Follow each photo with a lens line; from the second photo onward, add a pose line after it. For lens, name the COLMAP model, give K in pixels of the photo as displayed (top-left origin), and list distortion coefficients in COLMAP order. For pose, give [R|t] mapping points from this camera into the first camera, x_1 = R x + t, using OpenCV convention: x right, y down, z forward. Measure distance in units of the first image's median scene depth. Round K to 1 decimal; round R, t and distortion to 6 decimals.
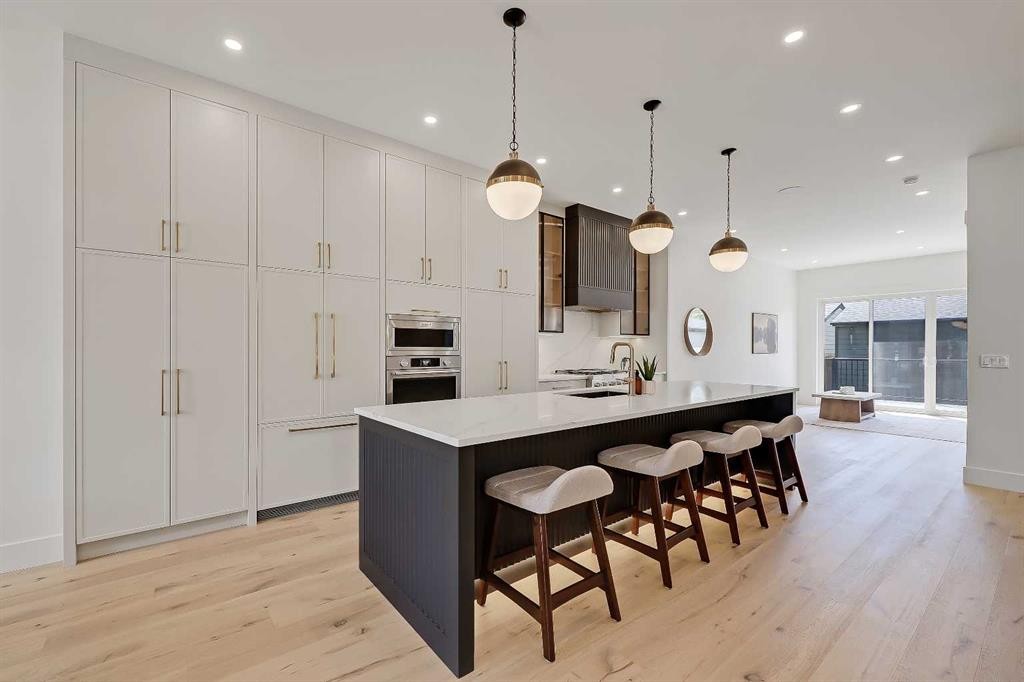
lens RADIAL K [[426.1, 0, 498.2], [0, 426.1, 346.7], [0, 0, 1]] dist [0.000831, 0.000204]
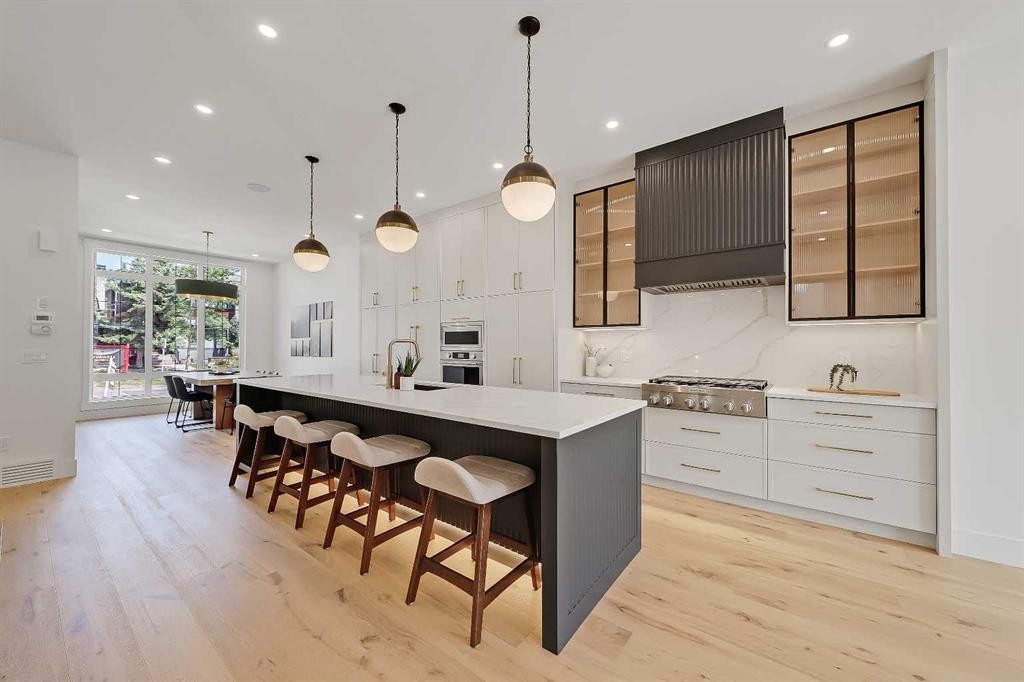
lens RADIAL K [[387.9, 0, 512.0], [0, 387.9, 341.0], [0, 0, 1]] dist [0.006277, -0.000057]
pose [[0.249505, -0.012645, -0.968291, 1.043547], [-0.000728, 0.999912, -0.013246, 0.005540], [0.968373, 0.004010, 0.249473, 0.812828]]
